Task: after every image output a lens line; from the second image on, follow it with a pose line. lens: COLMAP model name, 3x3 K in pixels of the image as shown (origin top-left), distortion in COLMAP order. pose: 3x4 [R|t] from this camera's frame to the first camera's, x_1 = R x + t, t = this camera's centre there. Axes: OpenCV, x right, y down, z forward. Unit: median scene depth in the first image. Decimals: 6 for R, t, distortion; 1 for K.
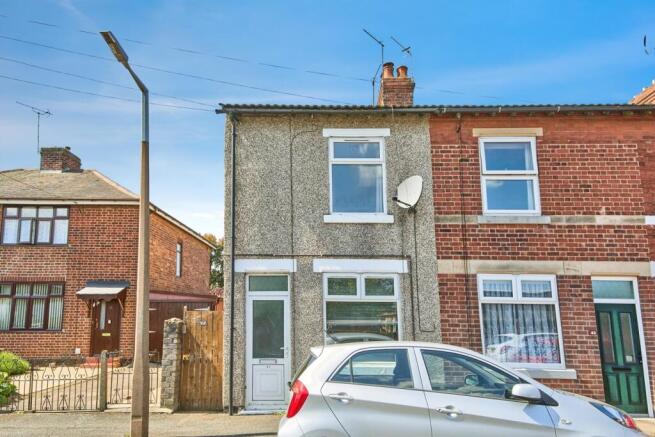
lens RADIAL K [[395.5, 0, 328.0], [0, 395.5, 221.4], [0, 0, 1]] dist [0.048369, -0.001135]
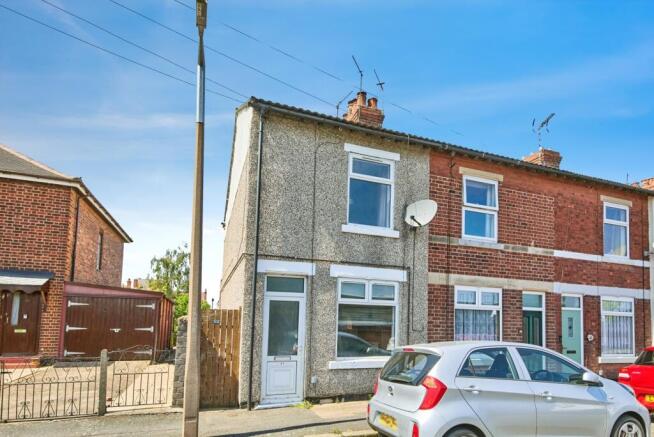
lens RADIAL K [[353.9, 0, 323.2], [0, 353.9, 254.8], [0, 0, 1]] dist [0.021186, 0.001524]
pose [[0.933558, 0.079037, 0.349604, -0.392762], [-0.101946, 0.993651, 0.047589, 0.025773], [-0.343623, -0.080068, 0.935688, 0.112378]]
